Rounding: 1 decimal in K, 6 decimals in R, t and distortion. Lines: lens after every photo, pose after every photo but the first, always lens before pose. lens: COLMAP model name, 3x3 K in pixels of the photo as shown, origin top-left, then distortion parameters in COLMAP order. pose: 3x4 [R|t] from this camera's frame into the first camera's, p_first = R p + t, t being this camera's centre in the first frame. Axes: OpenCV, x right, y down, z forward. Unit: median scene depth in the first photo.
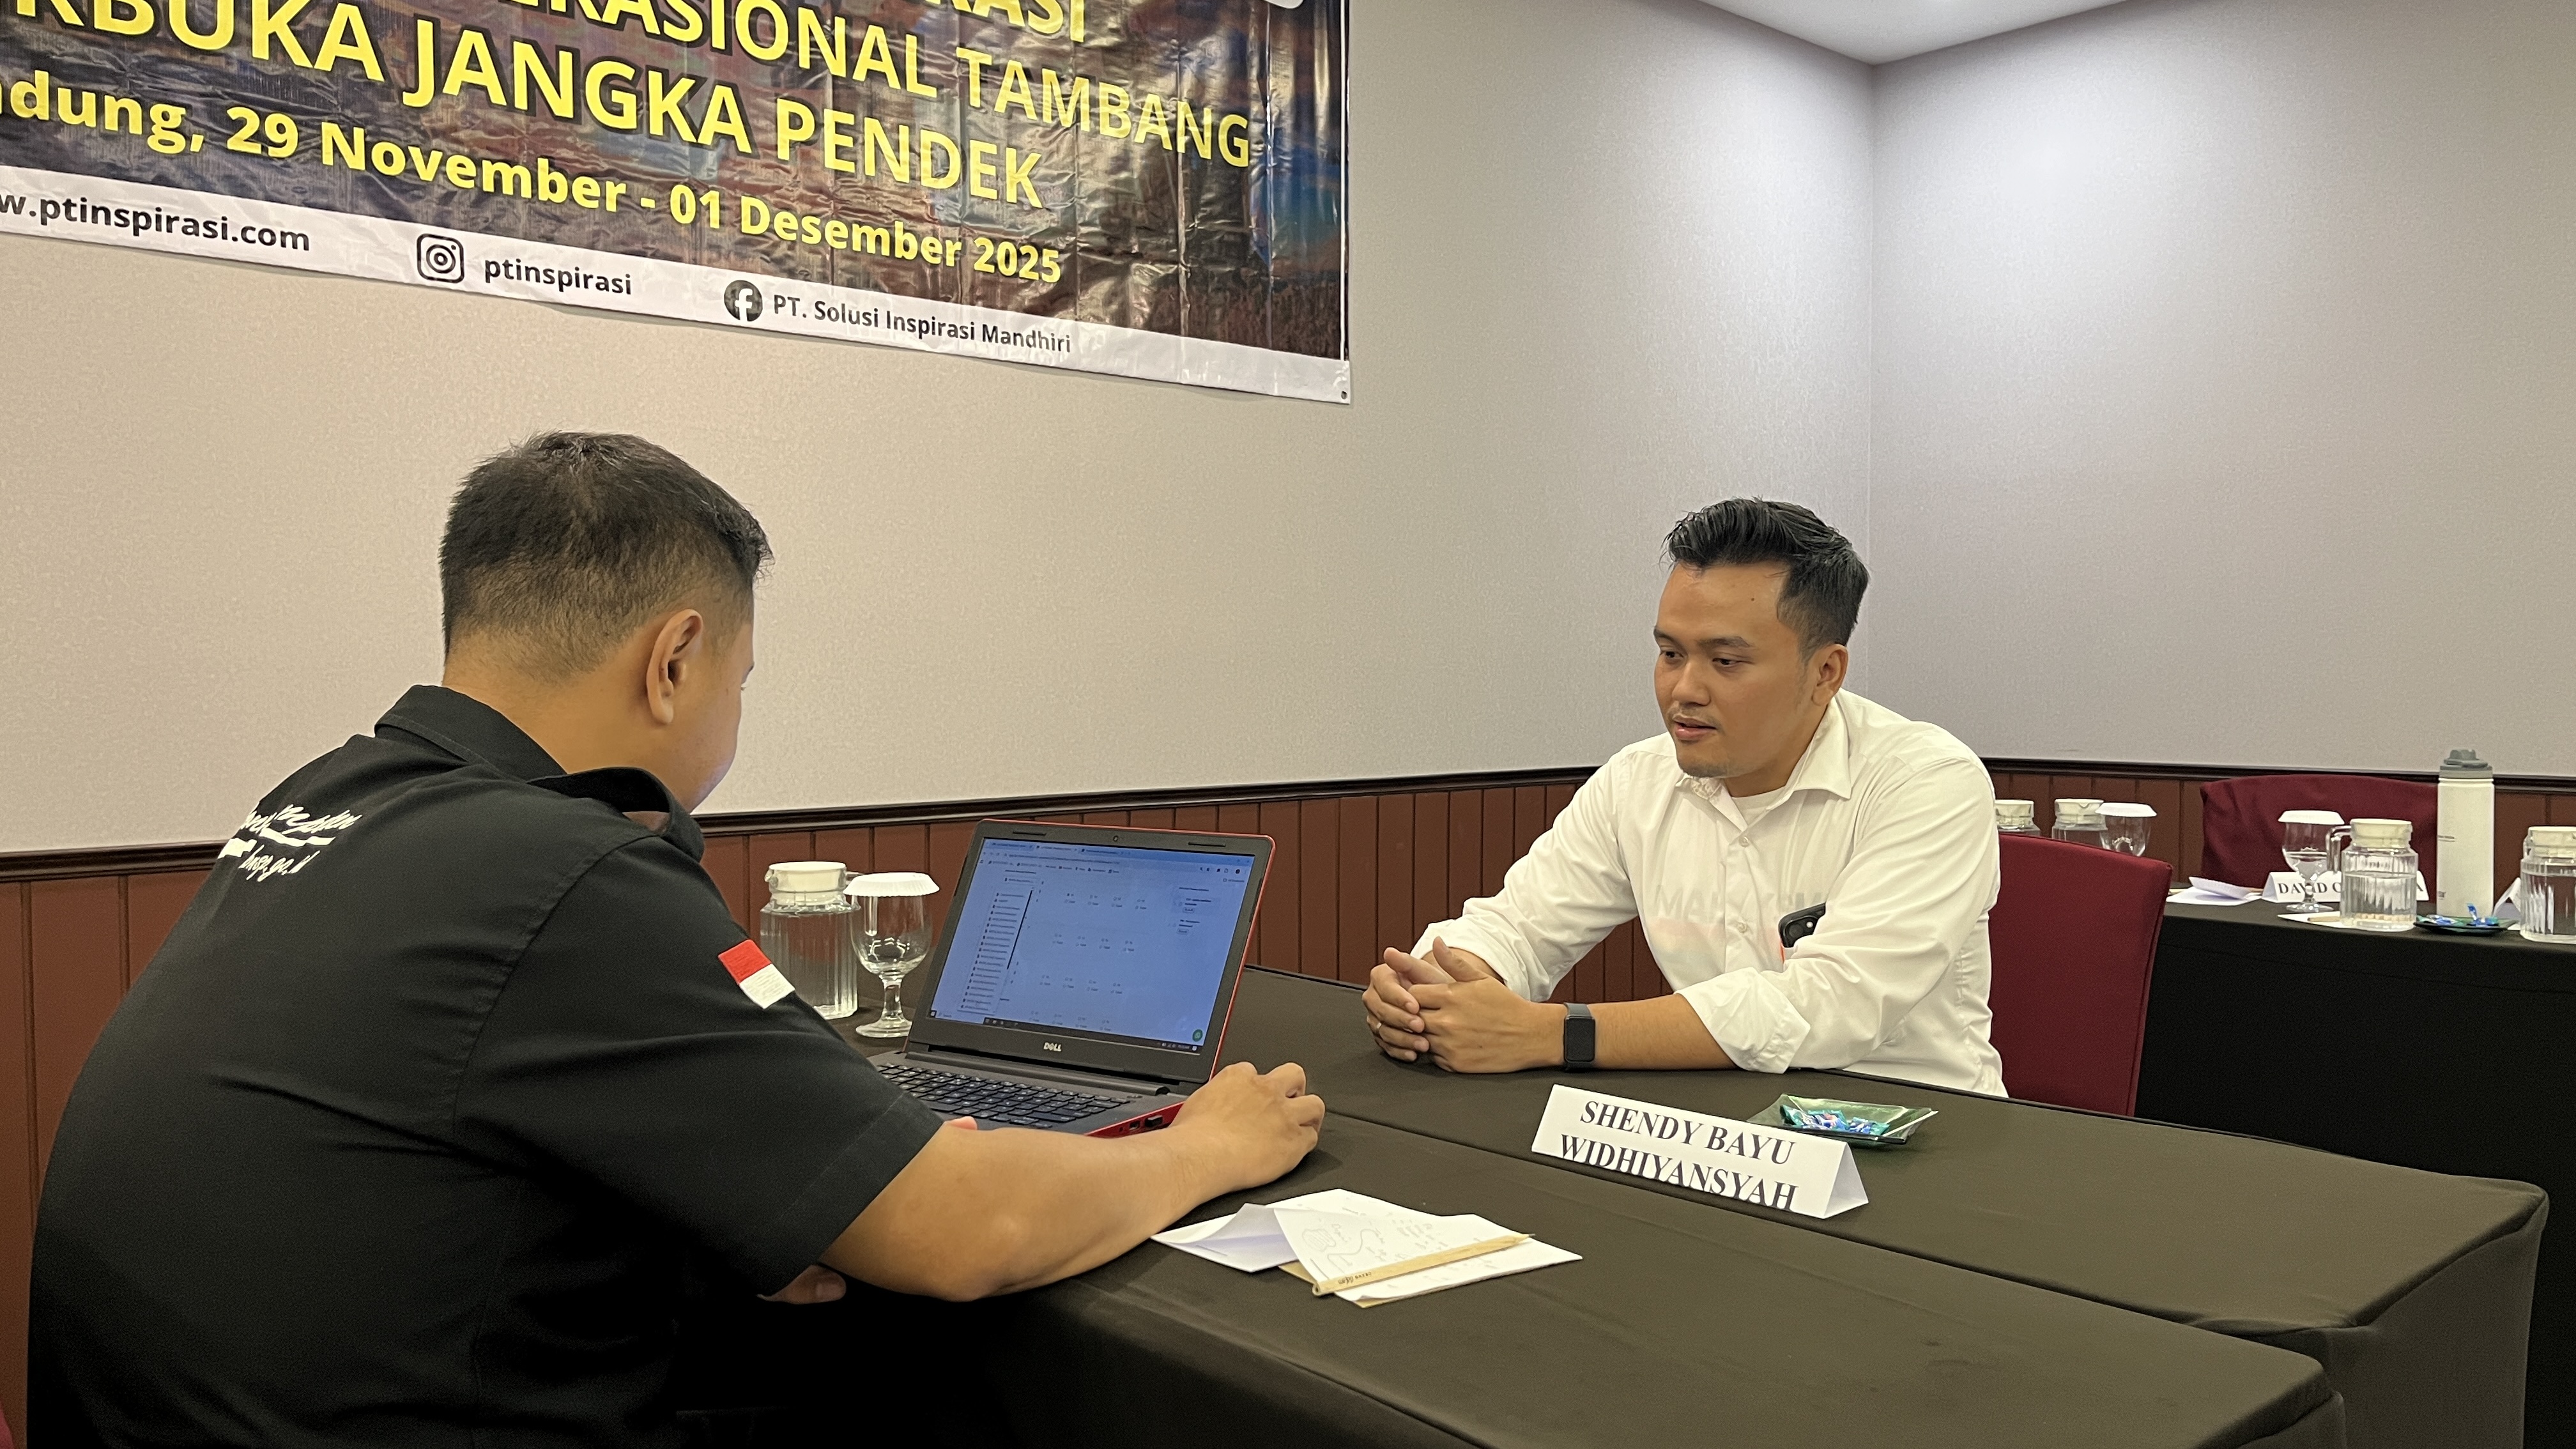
lens RADIAL K [[1964.1, 0, 1288.0], [0, 1964.1, 724.5], [0, 0, 1]] dist [0.007297, 0.003525]
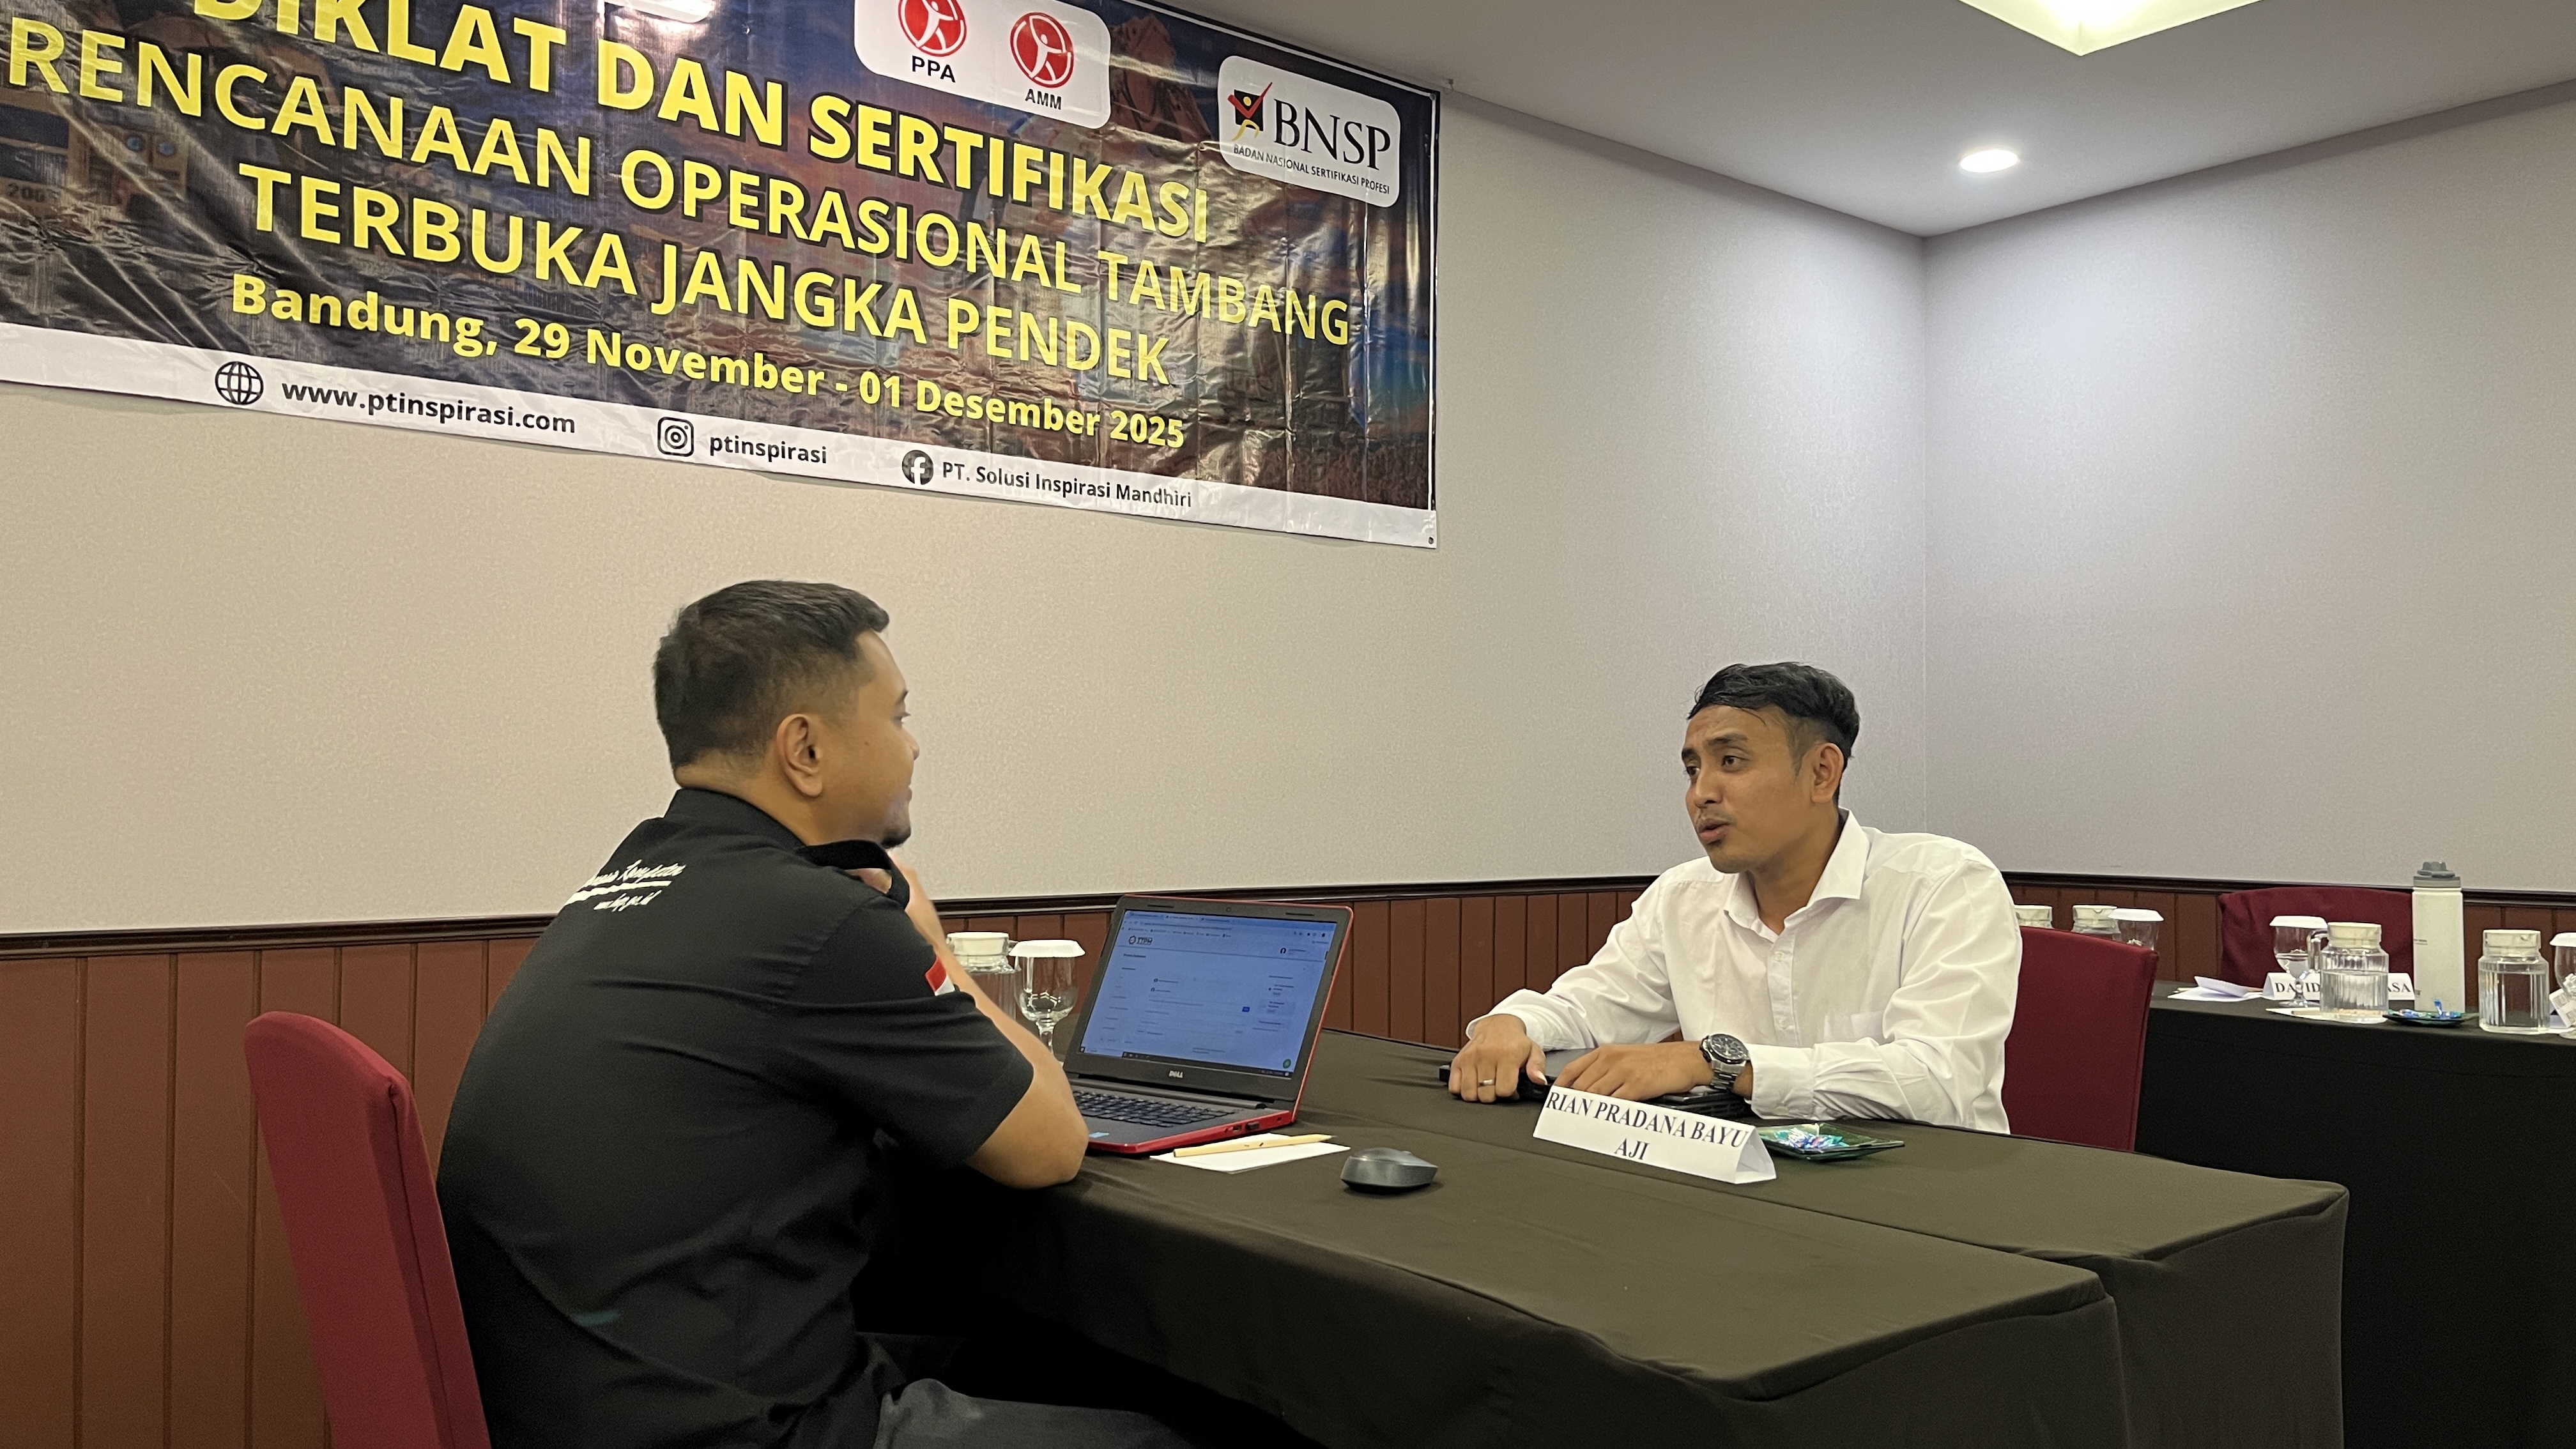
lens RADIAL K [[1951.0, 0, 1288.0], [0, 1951.0, 724.5], [0, 0, 1]] dist [0.016008, -0.003531]
pose [[0.998477, 0.005136, -0.054938, 0.010795], [-0.008569, 0.998012, -0.062439, 0.010328], [0.054508, 0.062814, 0.996536, -0.148457]]
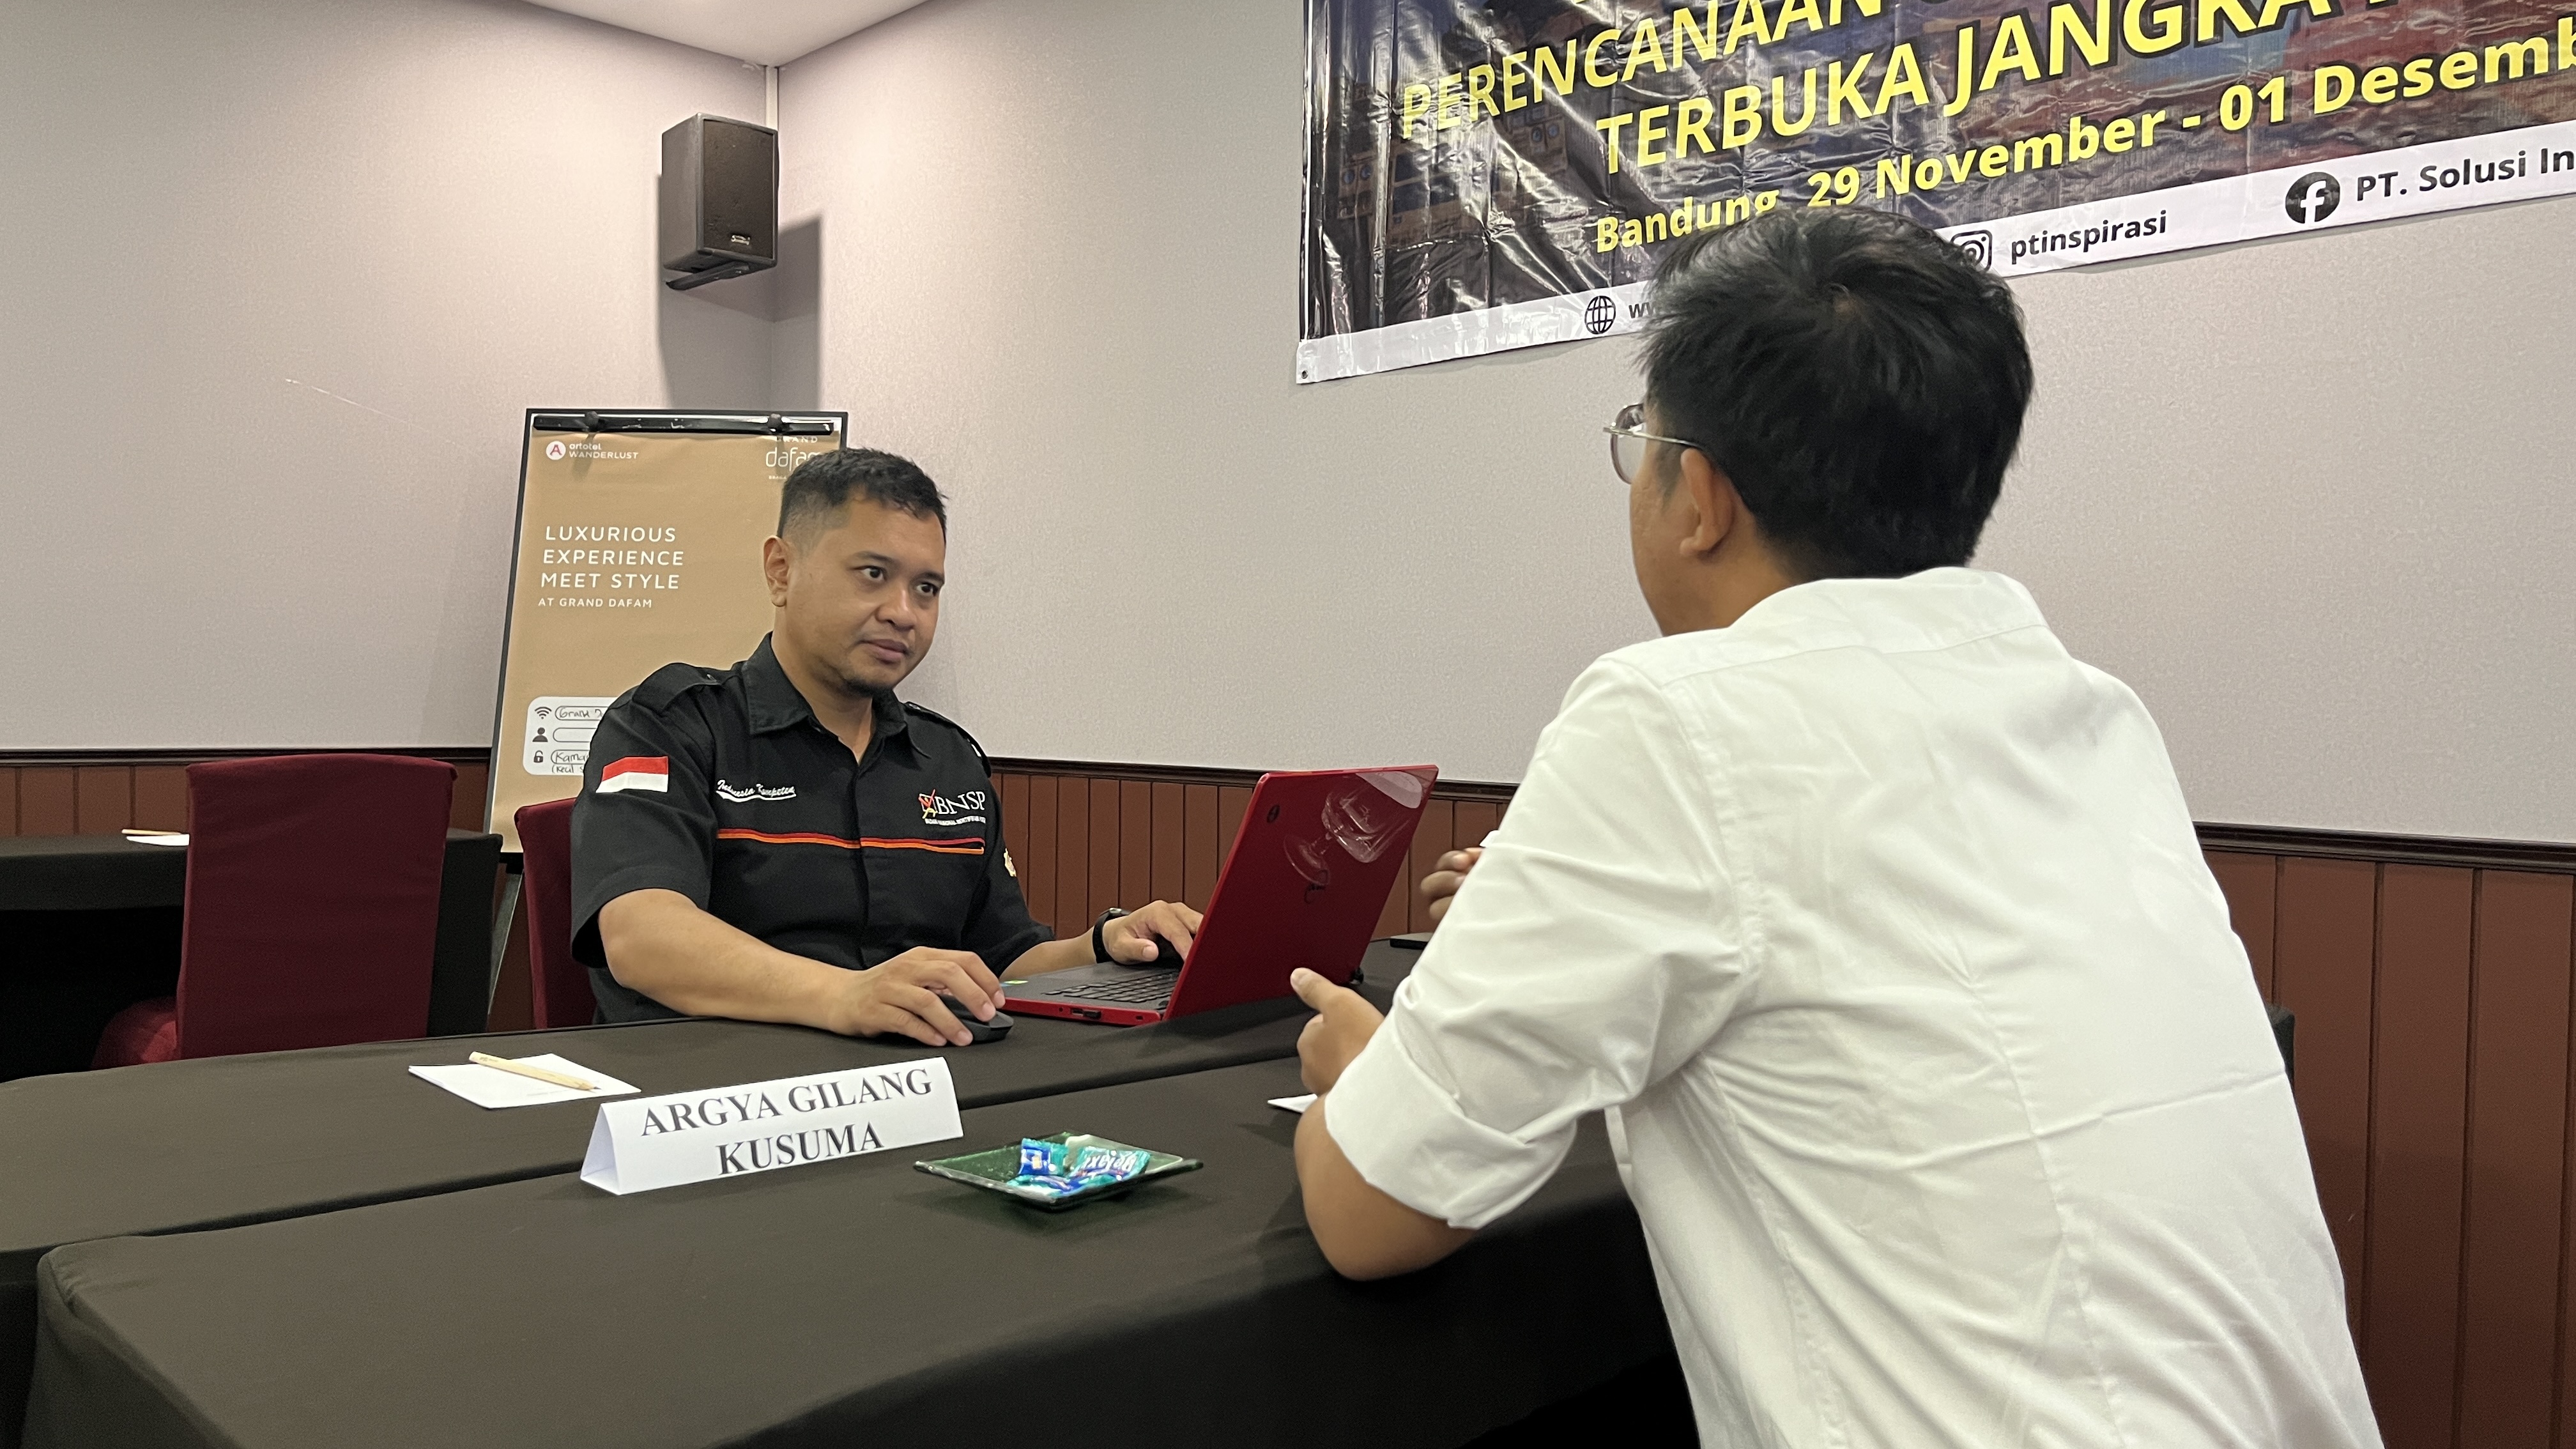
lens RADIAL K [[2025.6, 0, 1288.0], [0, 2025.6, 724.5], [0, 0, 1]] dist [0.037932, -0.073149]
pose [[0.004019, 0.026765, -0.999634, 0.571847], [-0.027078, 0.999278, 0.026647, -0.007741], [0.999625, 0.026961, 0.004741, 0.574174]]
